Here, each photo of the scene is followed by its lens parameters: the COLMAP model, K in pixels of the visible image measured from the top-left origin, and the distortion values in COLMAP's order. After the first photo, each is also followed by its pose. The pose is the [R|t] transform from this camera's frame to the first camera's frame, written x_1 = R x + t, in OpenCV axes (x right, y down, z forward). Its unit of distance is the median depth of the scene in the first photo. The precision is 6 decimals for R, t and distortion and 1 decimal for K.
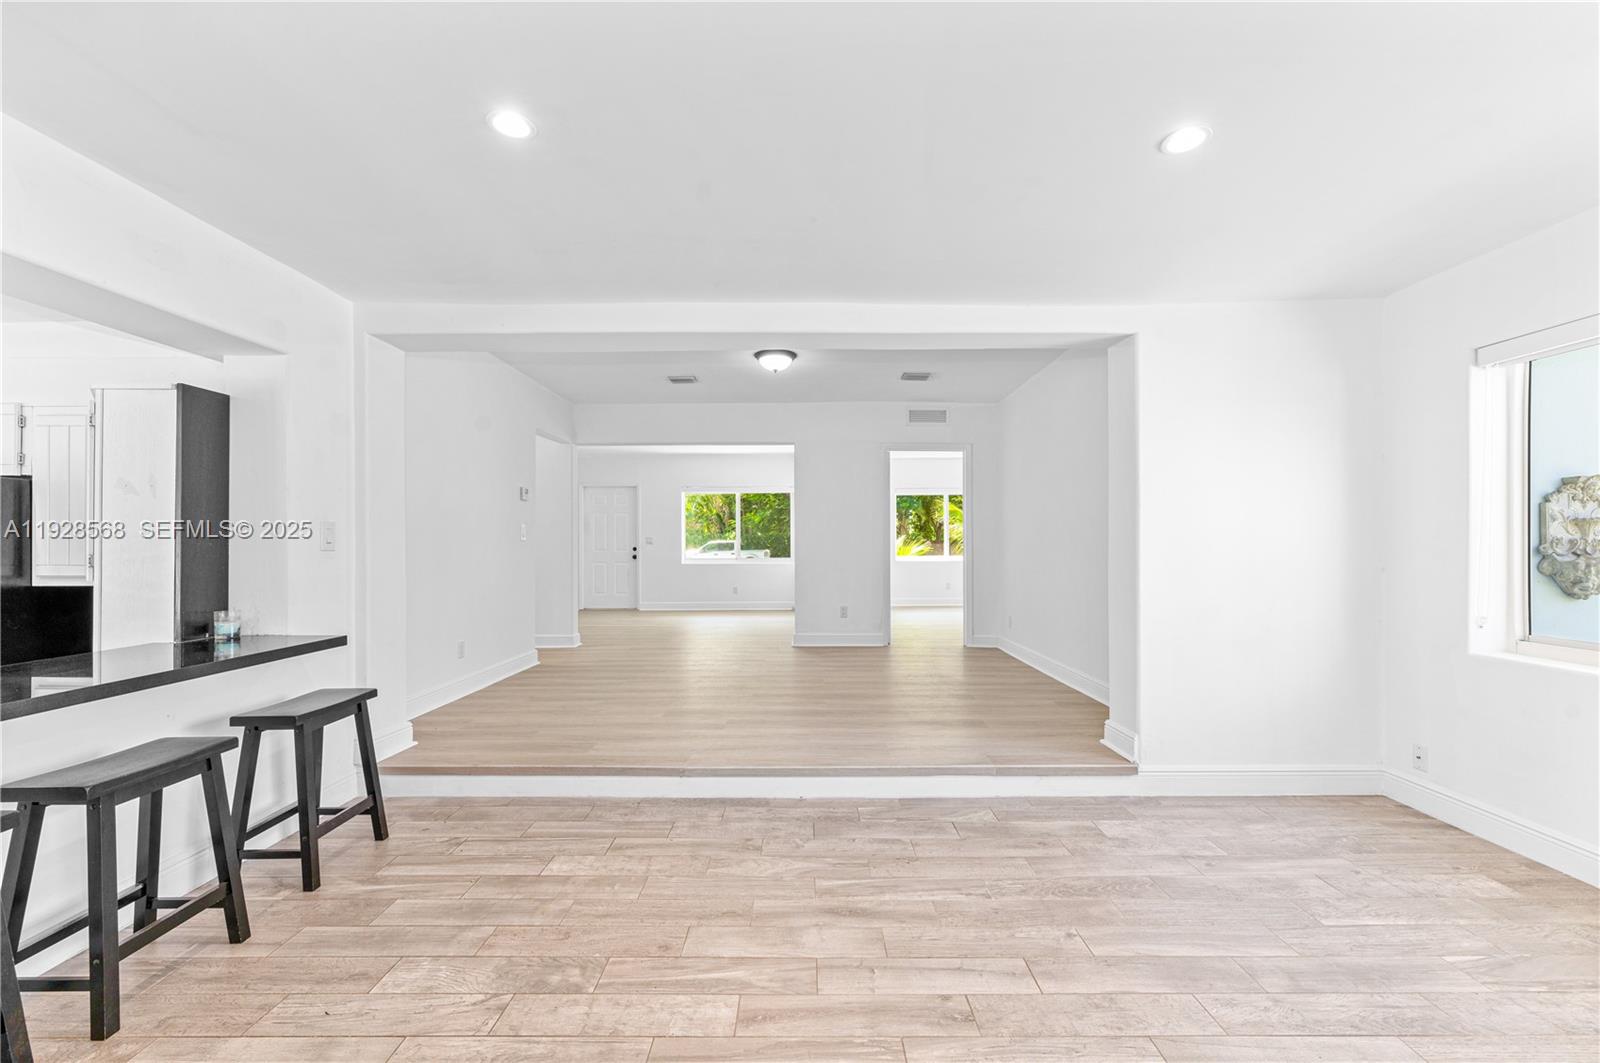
lens RADIAL K [[645.6, 0, 801.3], [0, 645.6, 544.0], [0, 0, 1]] dist [0.000491, -0.000041]
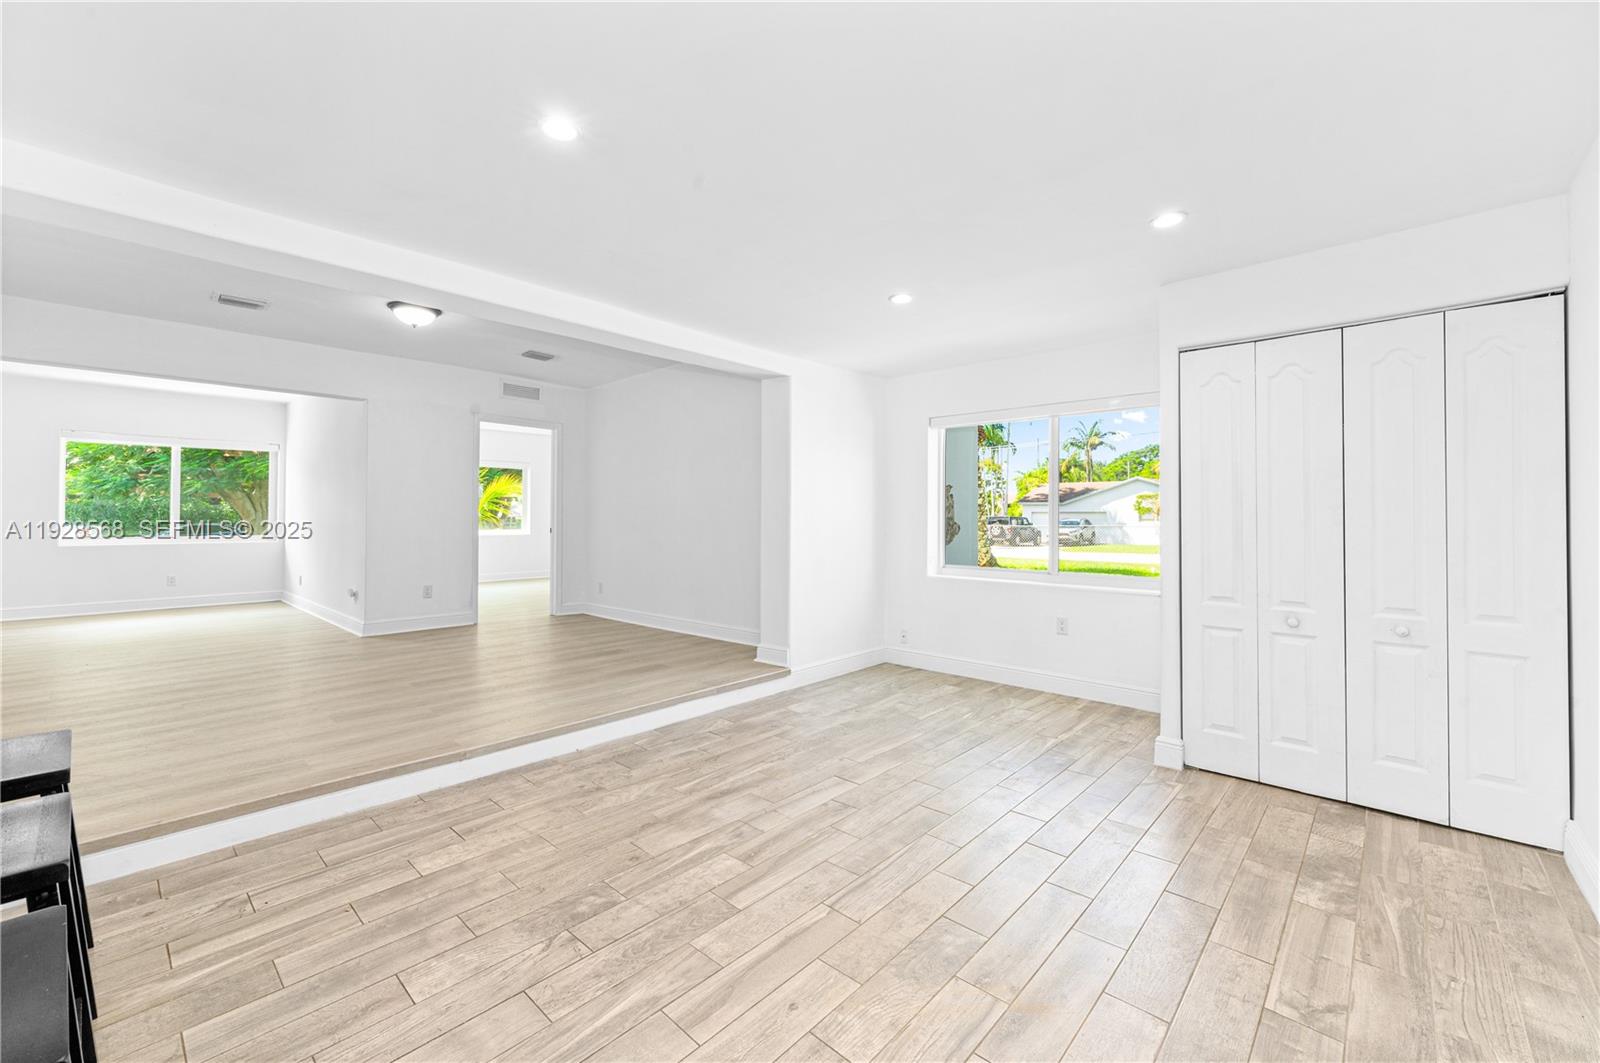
lens RADIAL K [[645.6, 0, 800.0], [0, 645.6, 516.7], [0, 0, 1]] dist [0.000491, -0.000041]
pose [[0.677156, 0.005305, 0.735820, -0.627079], [-0.004598, 0.999985, -0.002979, -0.000969], [-0.735825, -0.001366, 0.677170, -0.019529]]
